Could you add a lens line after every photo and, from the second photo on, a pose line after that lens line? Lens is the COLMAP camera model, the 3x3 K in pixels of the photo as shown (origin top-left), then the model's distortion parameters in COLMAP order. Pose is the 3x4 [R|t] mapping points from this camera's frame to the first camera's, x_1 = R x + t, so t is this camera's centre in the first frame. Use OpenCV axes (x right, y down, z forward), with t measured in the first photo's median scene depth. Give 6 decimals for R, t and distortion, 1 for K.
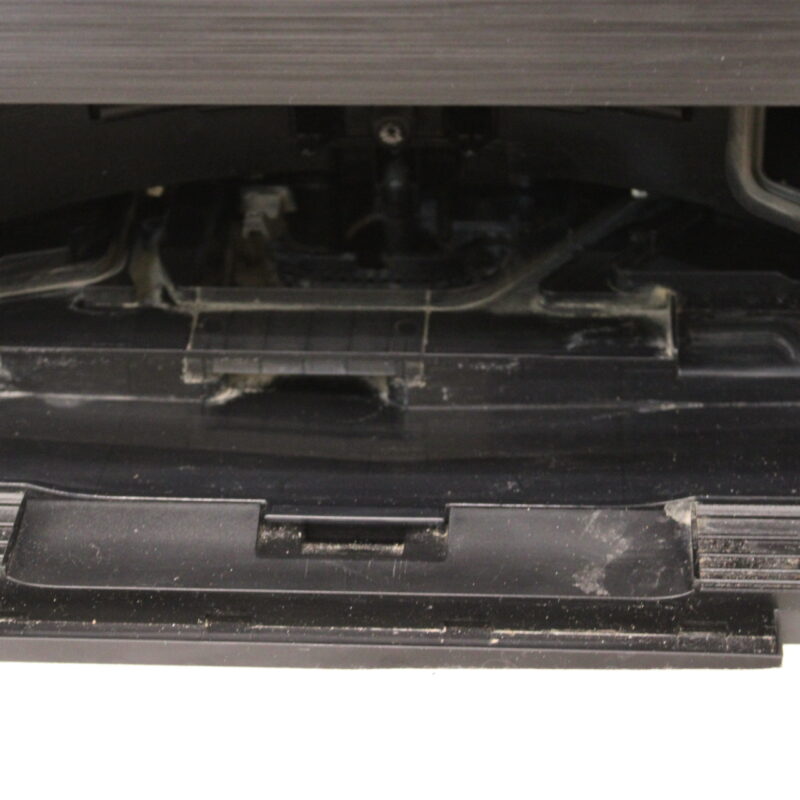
lens RADIAL K [[2135.0, 0, 399.7], [0, 2135.0, 399.8], [0, 0, 1]] dist [-0.048033, 0.000000]
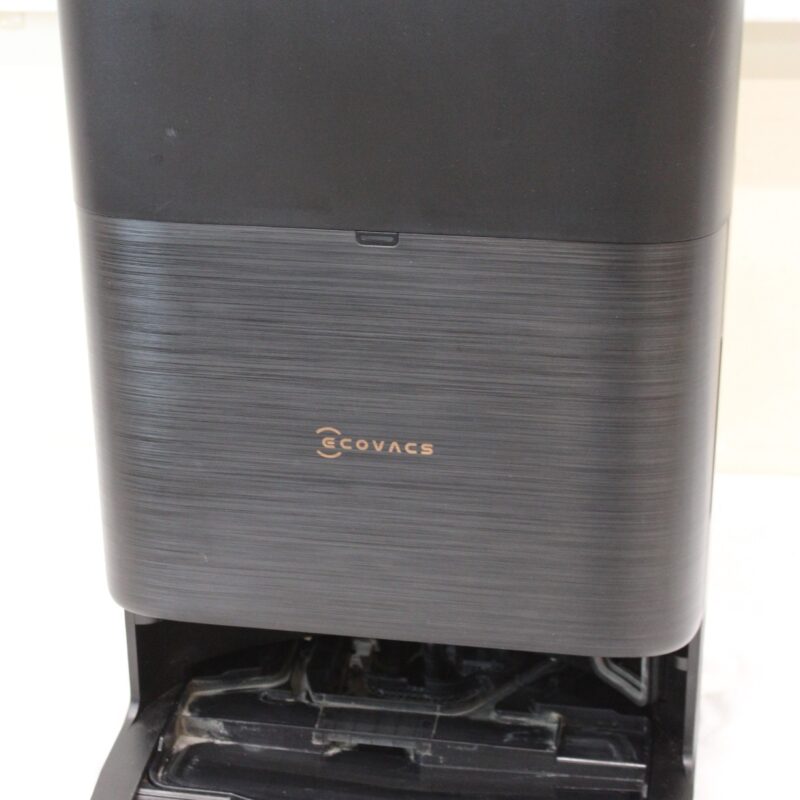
lens RADIAL K [[1992.4, 0, 400.4], [0, 1992.4, 400.4], [0, 0, 1]] dist [-0.087417, 0.000000]
pose [[0.993796, 0.060072, -0.093599, 0.135632], [-0.070339, 0.991377, -0.110559, -0.126612], [0.086151, 0.116457, 0.989452, -0.875085]]
